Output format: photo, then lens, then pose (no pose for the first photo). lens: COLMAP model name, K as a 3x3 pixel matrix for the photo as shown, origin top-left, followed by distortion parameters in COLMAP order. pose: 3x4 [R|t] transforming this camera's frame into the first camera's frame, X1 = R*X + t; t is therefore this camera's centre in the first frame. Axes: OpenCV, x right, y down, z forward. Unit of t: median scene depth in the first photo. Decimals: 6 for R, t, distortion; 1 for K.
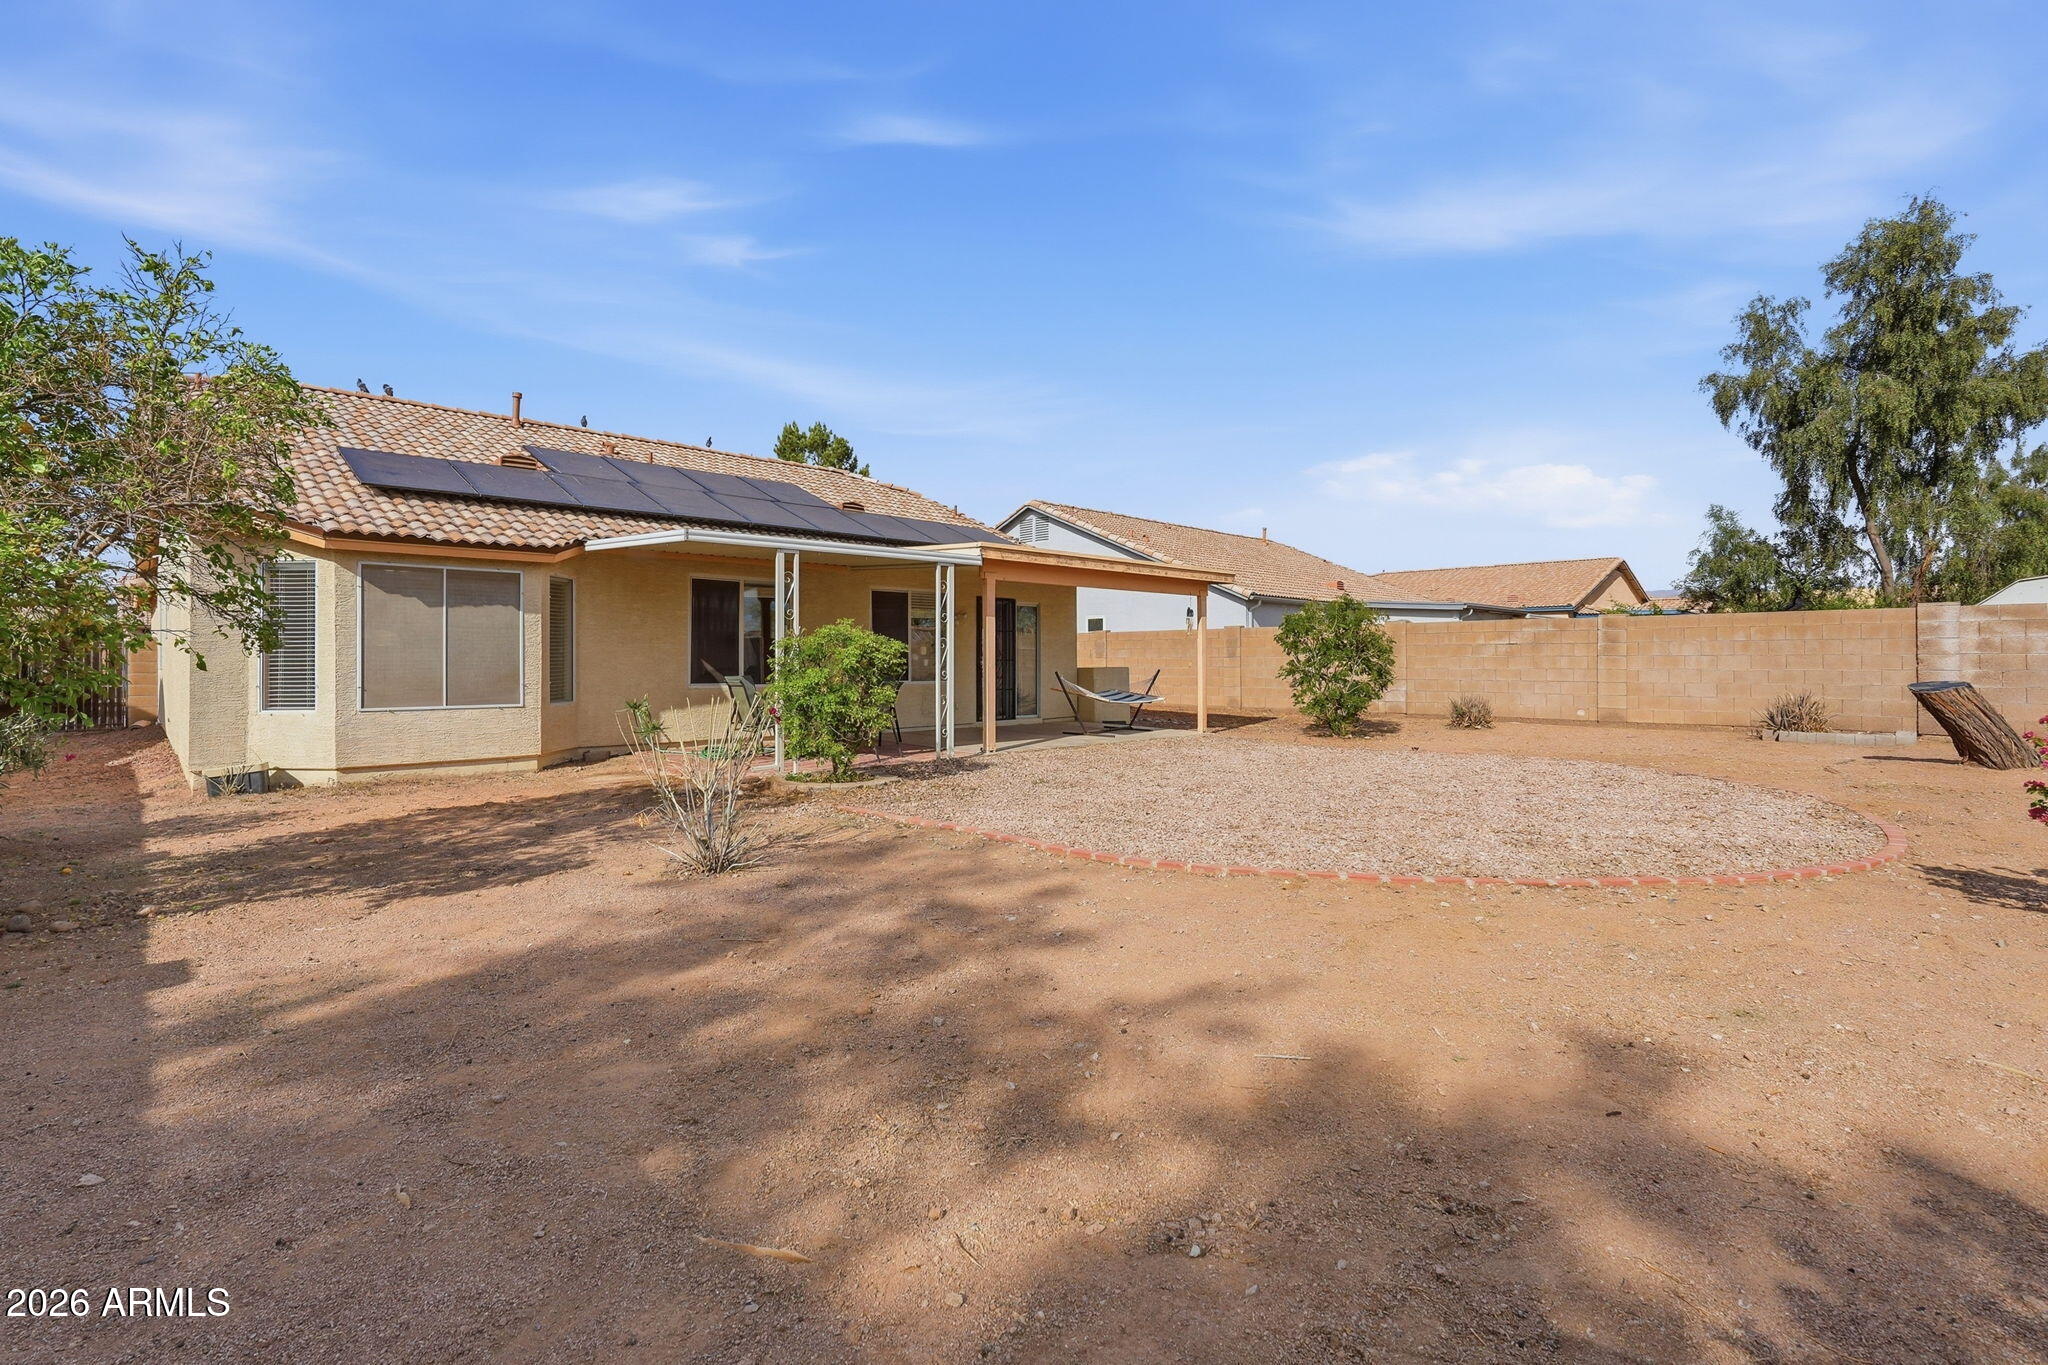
lens RADIAL K [[913.9, 0, 1018.7], [0, 913.9, 665.1], [0, 0, 1]] dist [-0.010824, 0.004311]
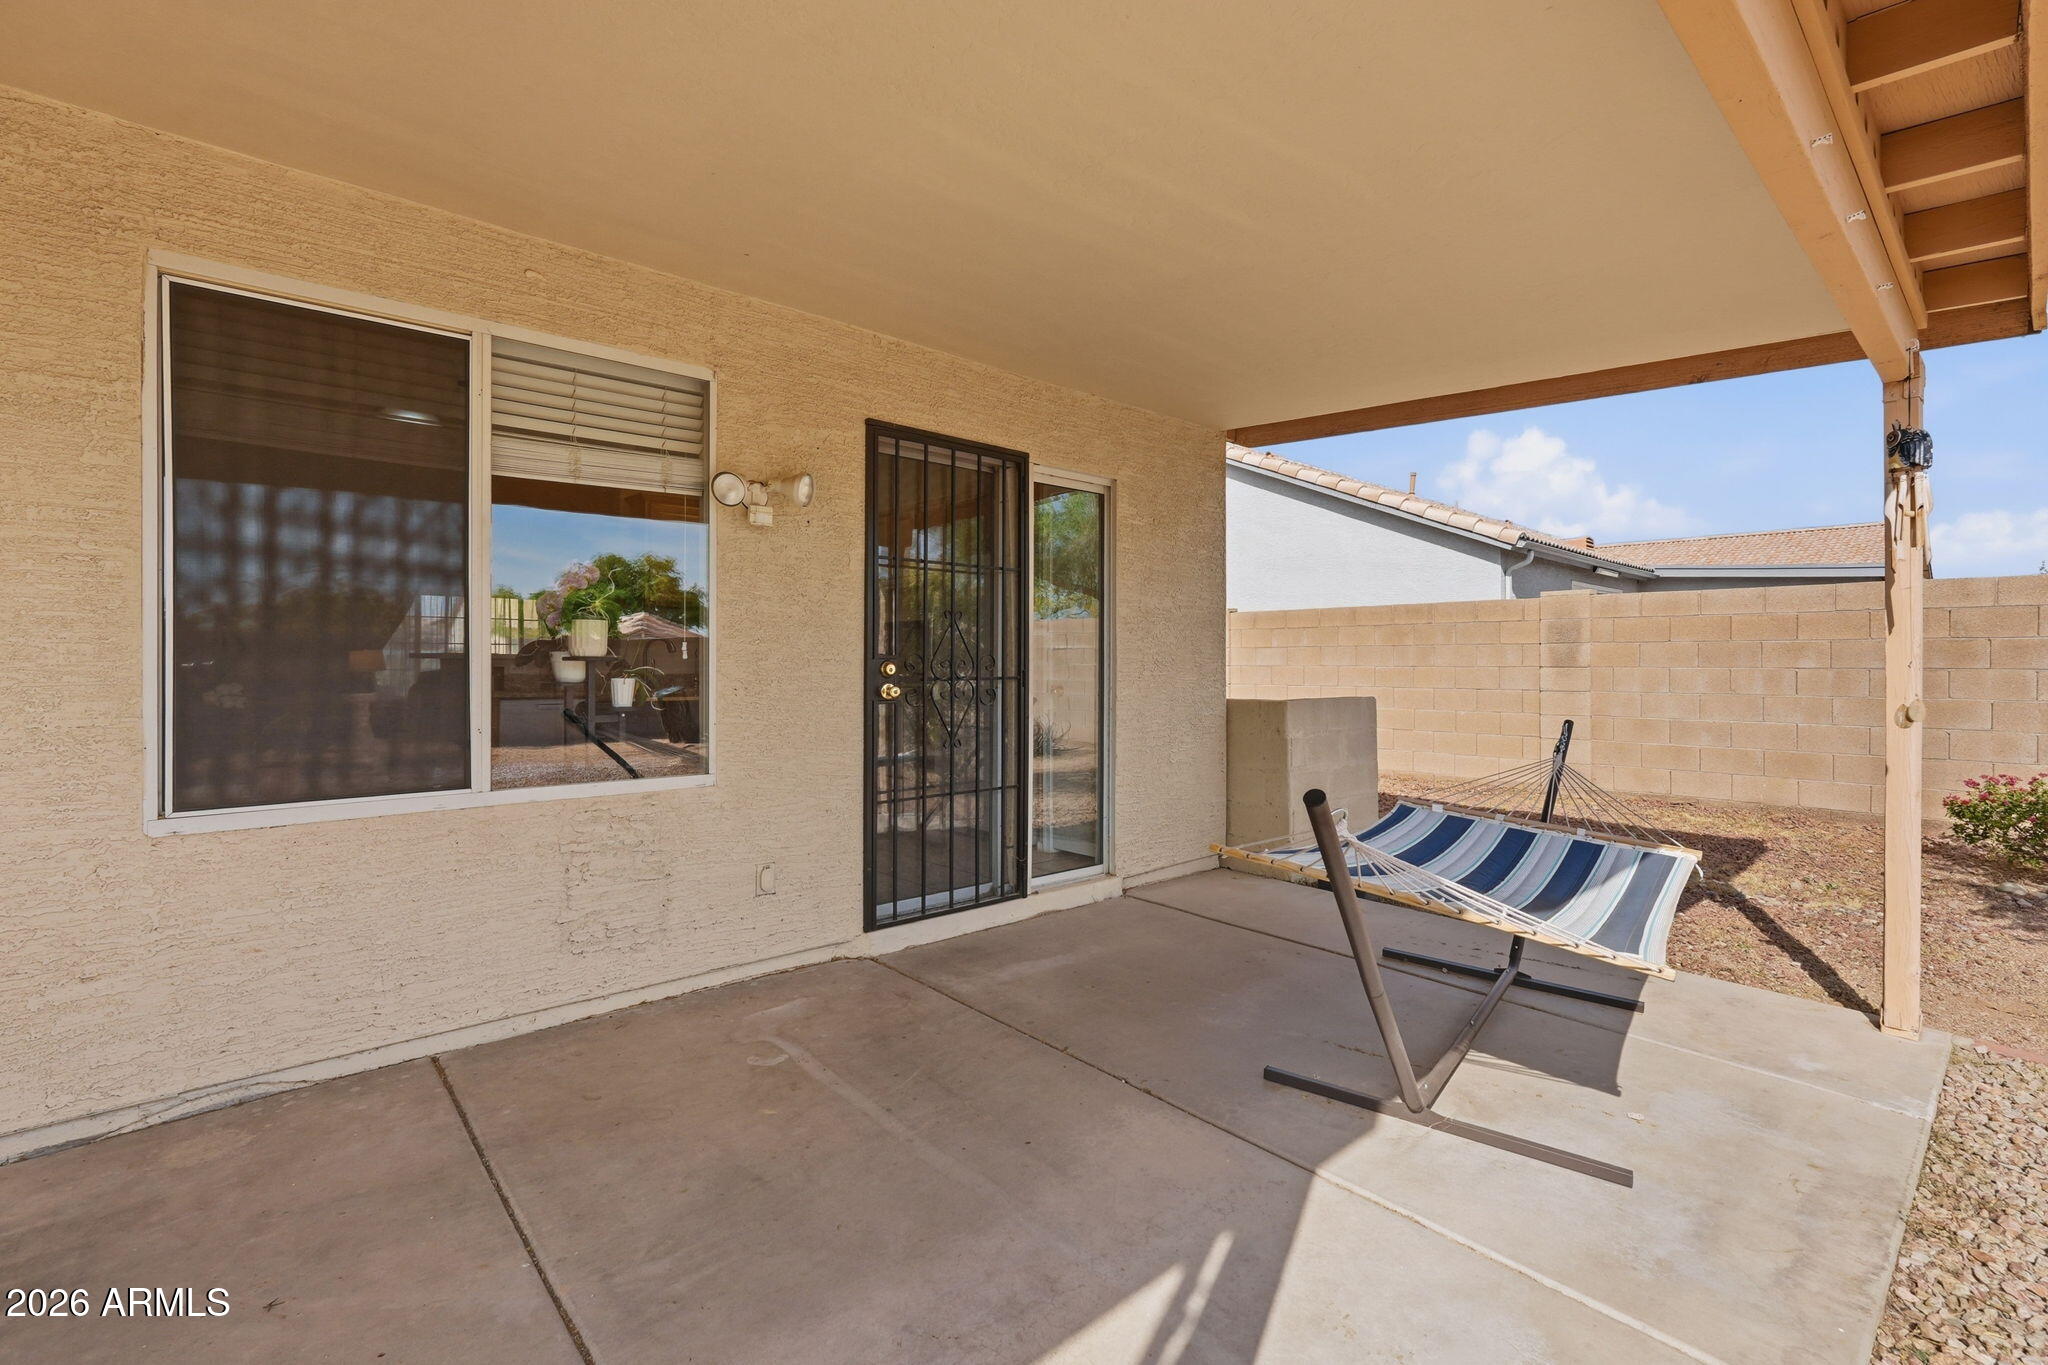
lens RADIAL K [[913.9, 0, 1021.3], [0, 913.9, 672.8], [0, 0, 1]] dist [-0.010824, 0.004311]
pose [[0.999297, 0.008473, -0.036511, 0.003995], [-0.008316, 0.999955, 0.004468, -0.005967], [0.036547, -0.004162, 0.999323, 0.593272]]
